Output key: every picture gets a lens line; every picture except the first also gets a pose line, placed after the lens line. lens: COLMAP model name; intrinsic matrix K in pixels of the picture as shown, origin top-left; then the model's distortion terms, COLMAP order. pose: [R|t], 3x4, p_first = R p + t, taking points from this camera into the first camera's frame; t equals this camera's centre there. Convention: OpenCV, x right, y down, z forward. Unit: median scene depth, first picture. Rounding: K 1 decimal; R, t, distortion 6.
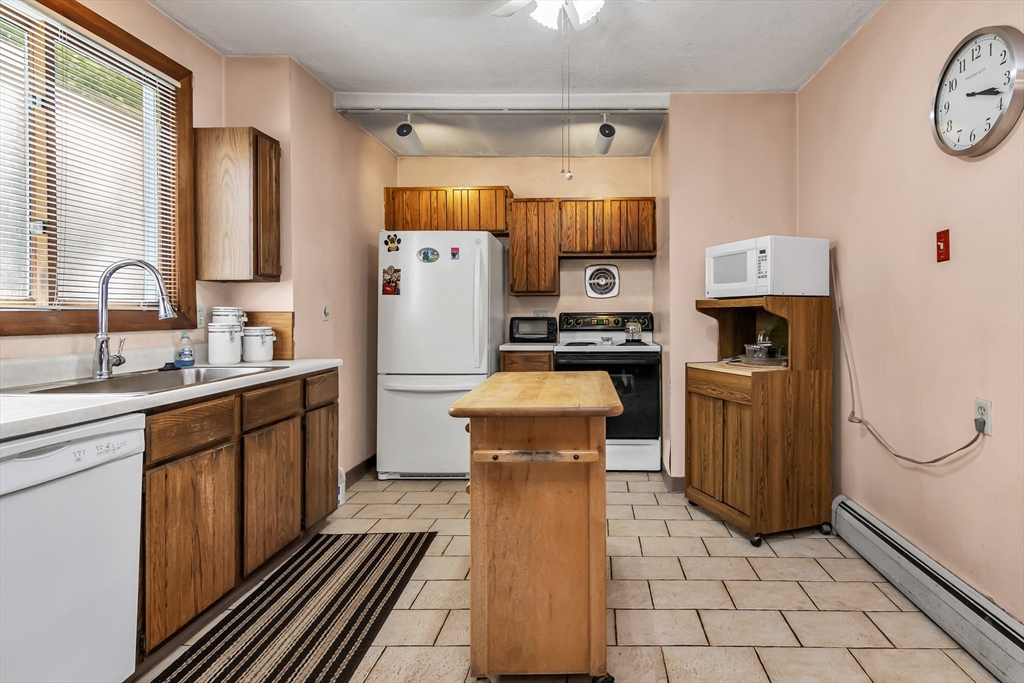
lens RADIAL K [[530.1, 0, 584.7], [0, 530.1, 317.8], [0, 0, 1]] dist [0.002700, 0.000164]
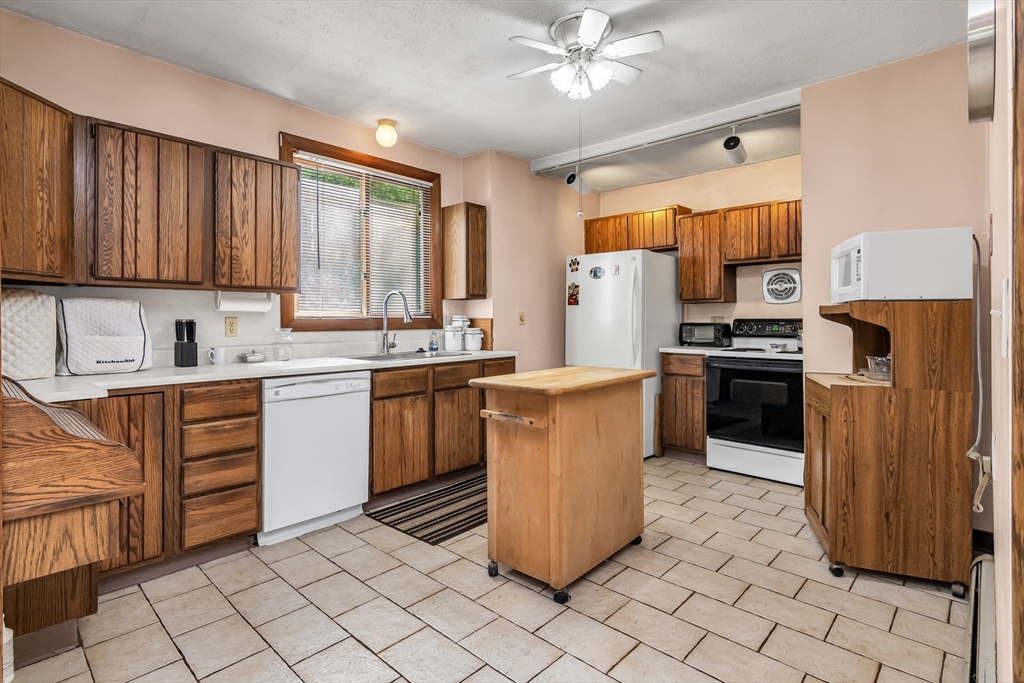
lens RADIAL K [[499.6, 0, 512.1], [0, 499.6, 324.9], [0, 0, 1]] dist [0.002300, 0.000360]
pose [[0.742294, 0.009023, -0.670014, 0.446854], [-0.005537, 0.999958, 0.007332, -0.003965], [0.670052, -0.001733, 0.742313, -0.011578]]
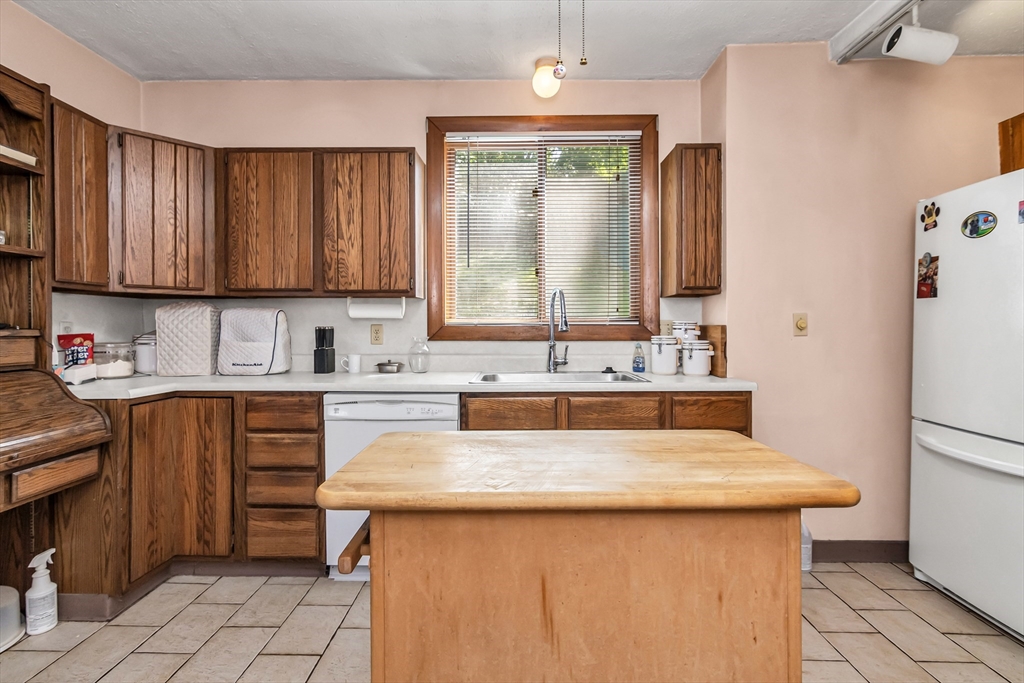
lens RADIAL K [[503.3, 0, 510.6], [0, 503.3, 331.3], [0, 0, 1]] dist [0.002476, 0.000430]
pose [[-0.004647, 0.011590, -0.999922, 0.322426], [-0.006865, 0.999909, 0.011622, -0.008730], [0.999966, 0.006919, -0.004567, 0.646554]]
